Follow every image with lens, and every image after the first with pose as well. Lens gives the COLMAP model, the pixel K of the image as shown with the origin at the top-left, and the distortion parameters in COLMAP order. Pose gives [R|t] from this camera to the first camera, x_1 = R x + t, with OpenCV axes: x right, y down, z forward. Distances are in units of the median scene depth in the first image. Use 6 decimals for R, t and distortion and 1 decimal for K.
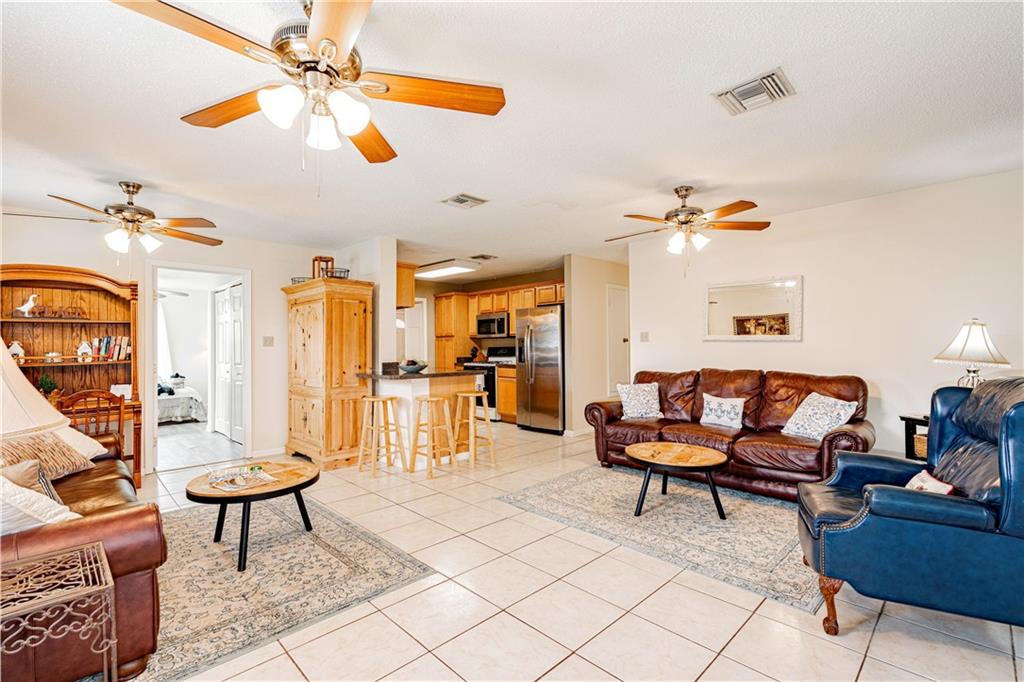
lens RADIAL K [[458.9, 0, 511.9], [0, 458.9, 344.5], [0, 0, 1]] dist [-0.003677, 0.000814]
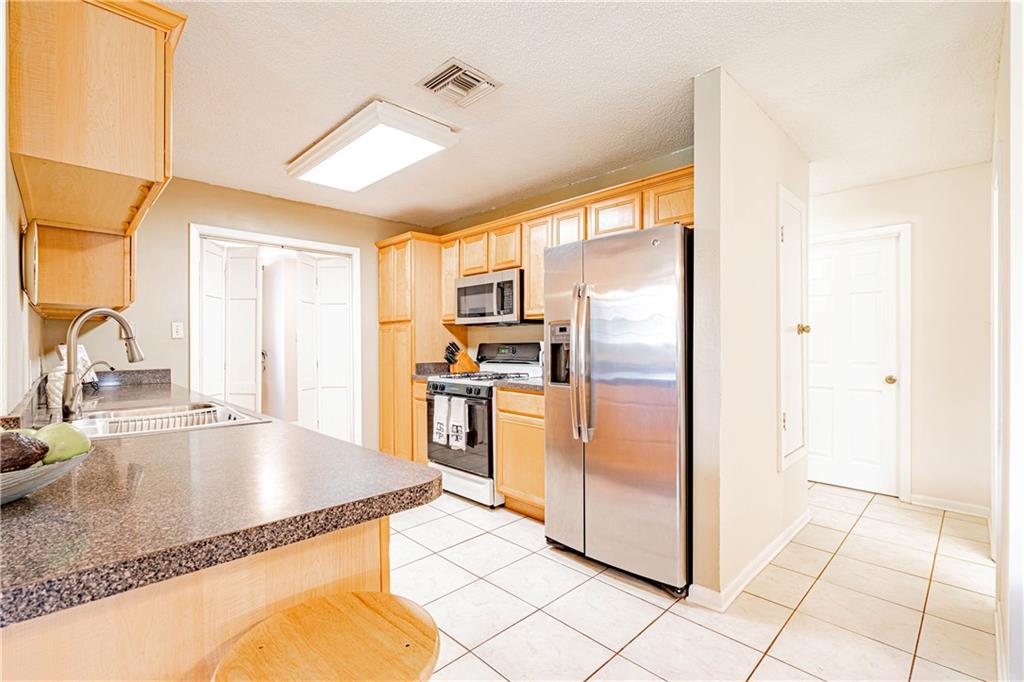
lens RADIAL K [[458.9, 0, 512.0], [0, 458.9, 340.7], [0, 0, 1]] dist [-0.003677, 0.000814]
pose [[0.999986, 0.004594, 0.002802, -0.017882], [-0.004605, 0.999982, 0.003724, 0.000902], [-0.002785, -0.003737, 0.999989, 0.526587]]
